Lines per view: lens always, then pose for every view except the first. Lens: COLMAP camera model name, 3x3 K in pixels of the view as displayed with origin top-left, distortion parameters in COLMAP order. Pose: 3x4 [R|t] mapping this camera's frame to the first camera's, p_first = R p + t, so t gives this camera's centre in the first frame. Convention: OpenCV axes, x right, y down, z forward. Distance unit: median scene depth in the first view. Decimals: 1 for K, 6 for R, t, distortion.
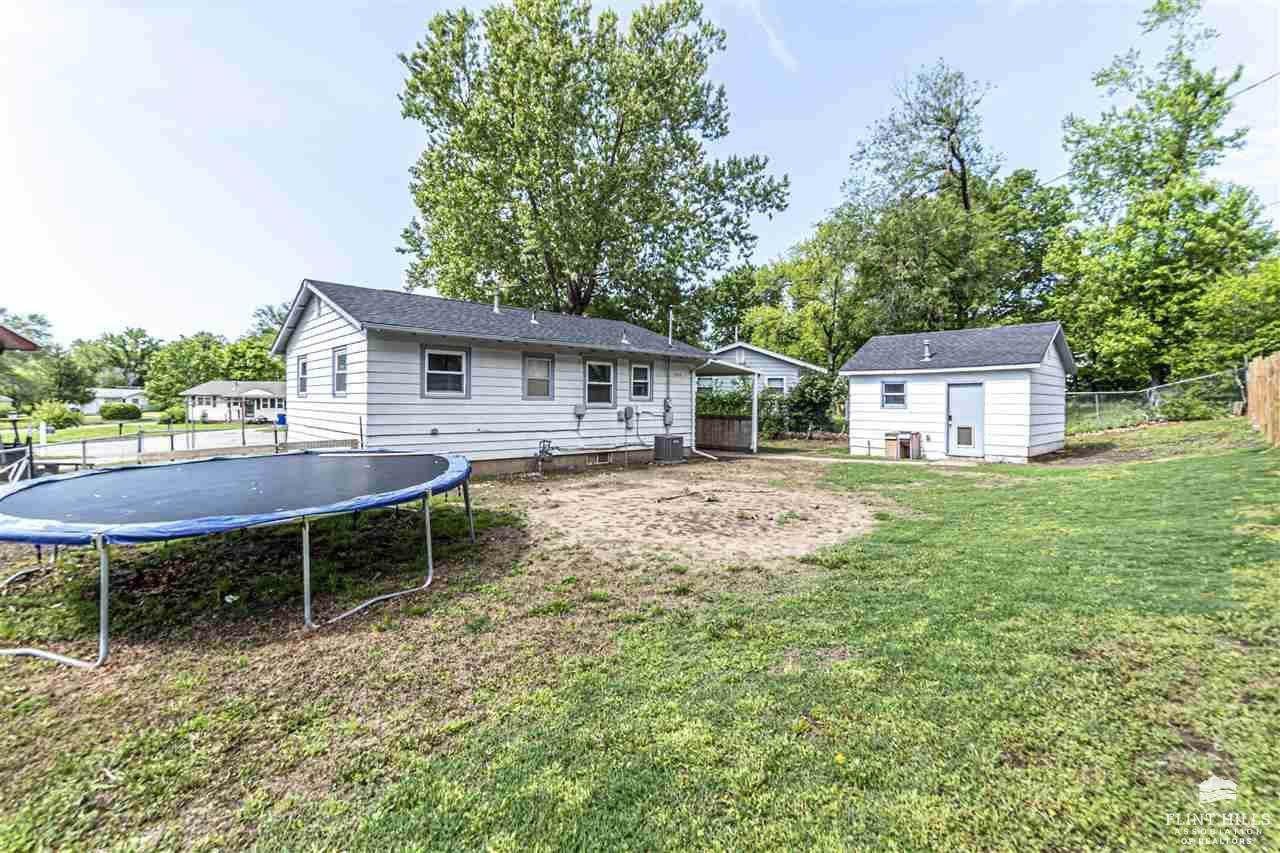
lens RADIAL K [[563.3, 0, 663.5], [0, 563.3, 397.9], [0, 0, 1]] dist [0.001206, 0.000542]
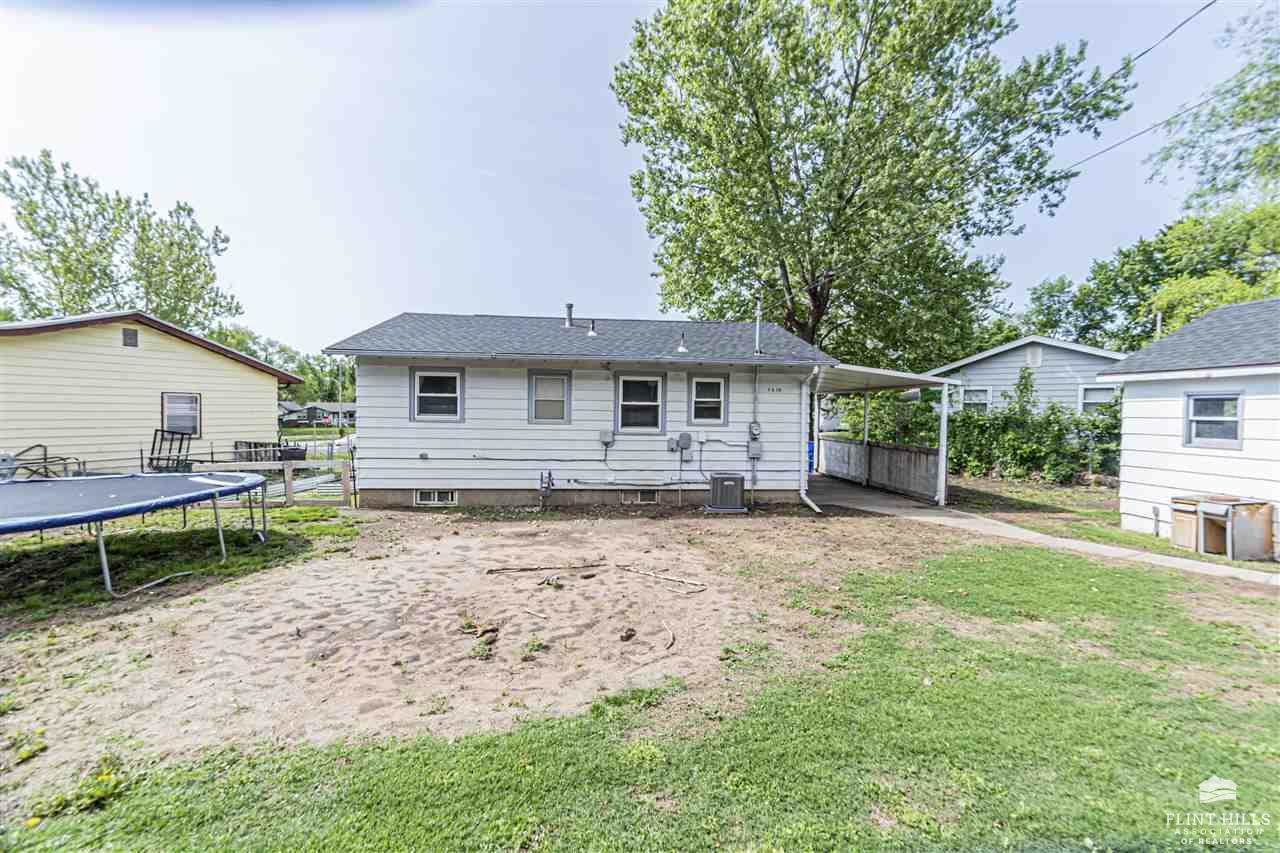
lens RADIAL K [[563.3, 0, 640.4], [0, 563.3, 424.4], [0, 0, 1]] dist [0.001206, 0.000542]
pose [[0.786238, 0.014553, -0.617752, 0.367784], [-0.002090, 0.999780, 0.020892, -0.012247], [0.617920, -0.015135, 0.786095, 0.352606]]
